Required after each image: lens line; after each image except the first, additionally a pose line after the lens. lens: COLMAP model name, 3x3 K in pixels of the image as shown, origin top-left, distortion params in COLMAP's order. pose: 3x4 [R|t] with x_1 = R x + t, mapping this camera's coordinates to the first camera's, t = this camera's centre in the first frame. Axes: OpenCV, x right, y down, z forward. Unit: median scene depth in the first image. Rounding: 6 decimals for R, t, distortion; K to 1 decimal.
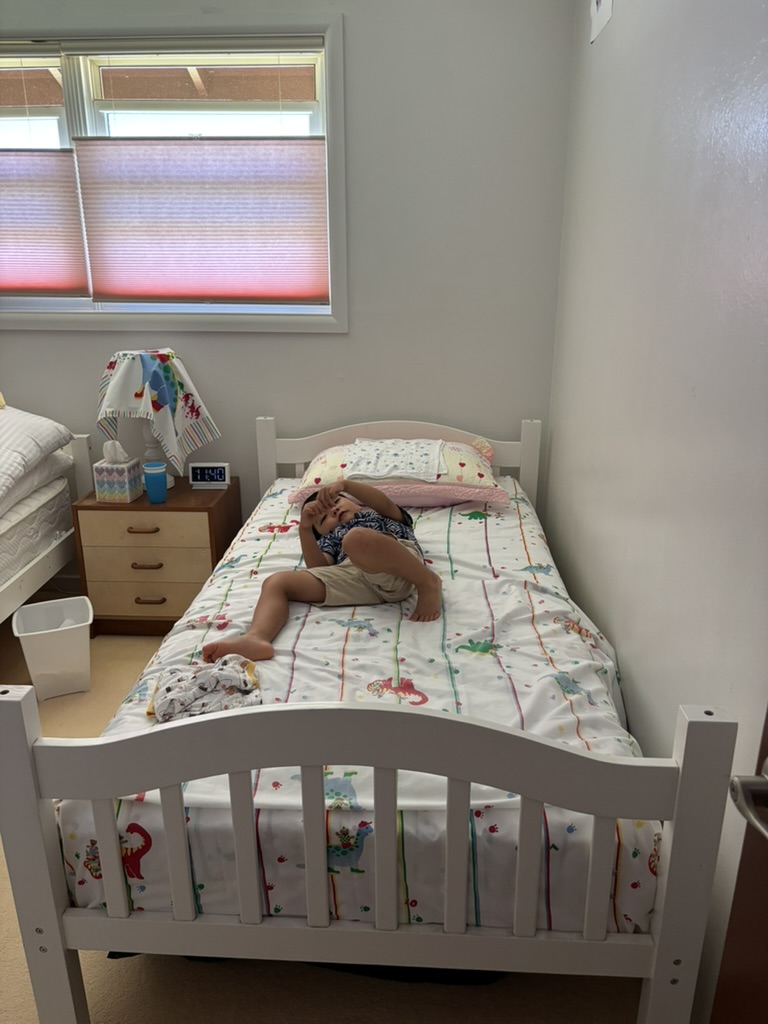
lens RADIAL K [[775.4, 0, 372.7], [0, 775.4, 512.3], [0, 0, 1]] dist [0.044504, -0.055829]
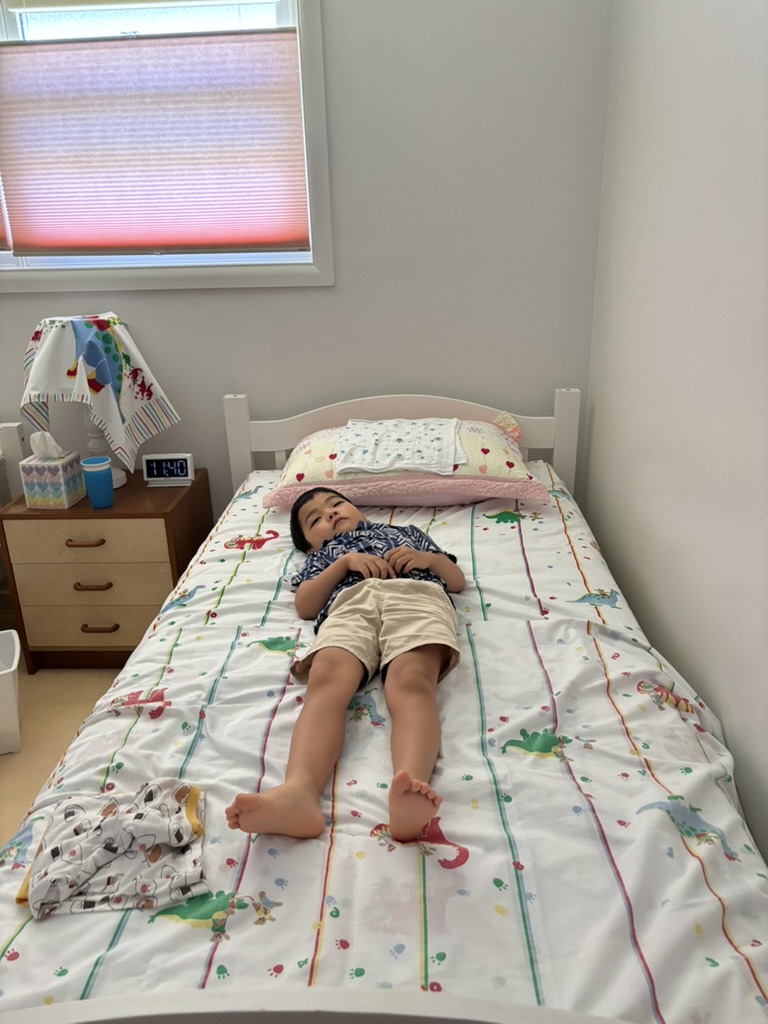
lens RADIAL K [[775.4, 0, 372.7], [0, 775.4, 512.3], [0, 0, 1]] dist [0.044504, -0.055829]
pose [[0.999562, -0.029572, -0.001185, 0.001519], [0.029596, 0.998503, 0.045999, -0.036771], [-0.000177, -0.046014, 0.998941, 0.206079]]
